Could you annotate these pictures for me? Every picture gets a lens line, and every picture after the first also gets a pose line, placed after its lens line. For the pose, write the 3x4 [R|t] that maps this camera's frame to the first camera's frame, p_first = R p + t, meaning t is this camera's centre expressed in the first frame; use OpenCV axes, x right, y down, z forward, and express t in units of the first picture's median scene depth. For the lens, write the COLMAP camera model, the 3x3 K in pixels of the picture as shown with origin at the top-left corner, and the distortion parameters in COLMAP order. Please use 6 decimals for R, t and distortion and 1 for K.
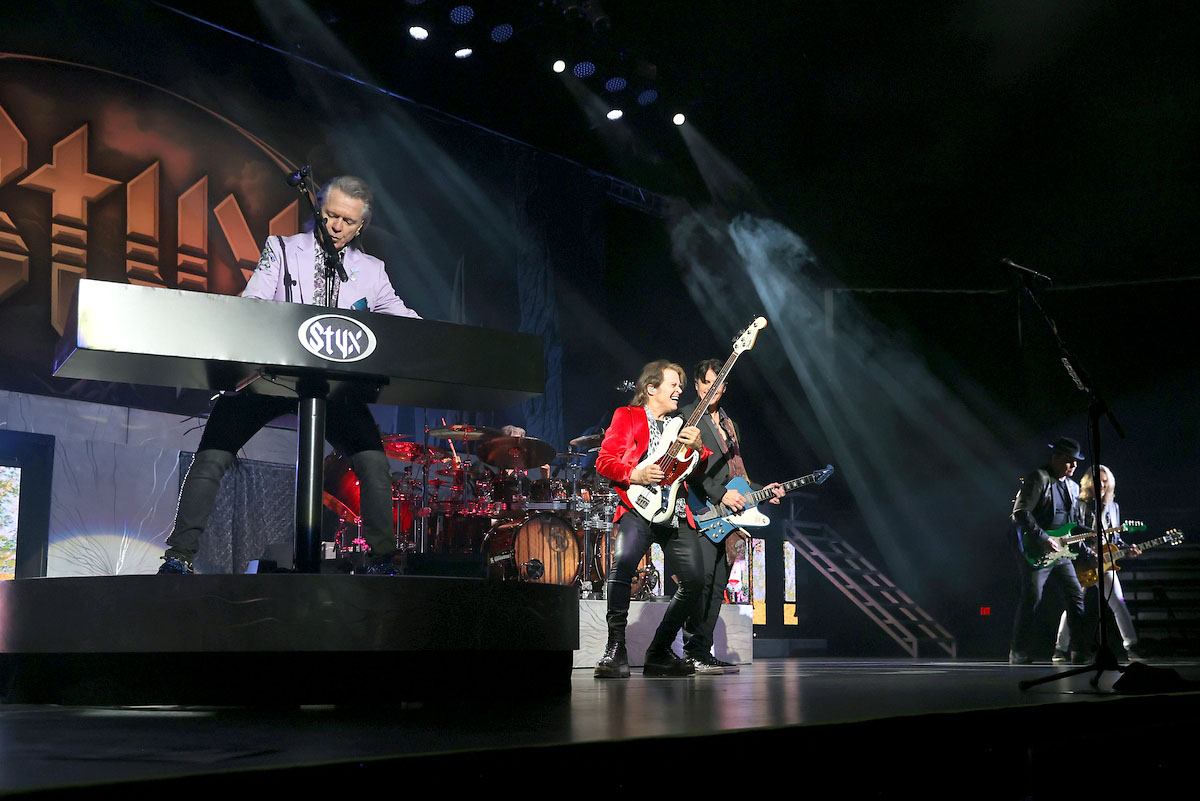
lens RADIAL K [[1537.7, 0, 600.0], [0, 1537.7, 400.5], [0, 0, 1]] dist [-0.001517, 0.021948]
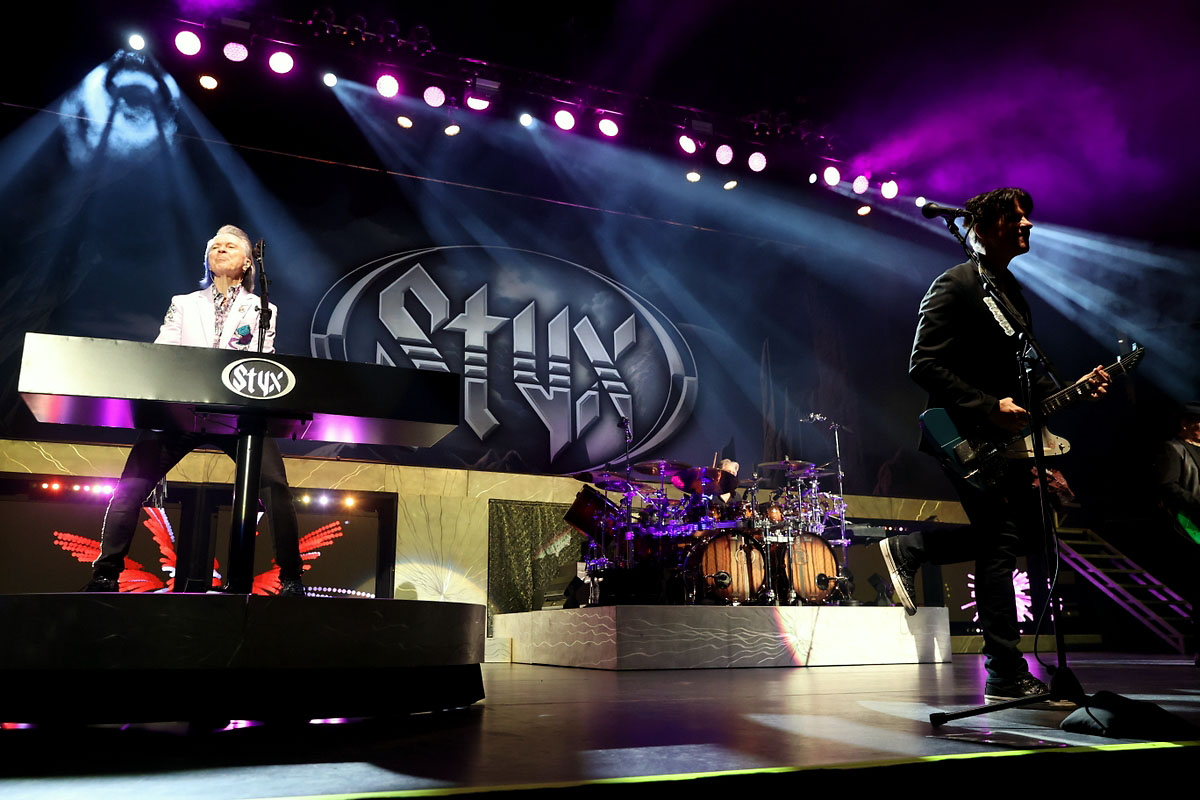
lens RADIAL K [[946.8, 0, 600.0], [0, 946.8, 400.0], [0, 0, 1]] dist [-0.019982, 0.007743]
pose [[0.883990, -0.110361, -0.454293, 0.170074], [0.074928, 0.992621, -0.095337, 0.028189], [0.461463, 0.050238, 0.885736, 0.249786]]
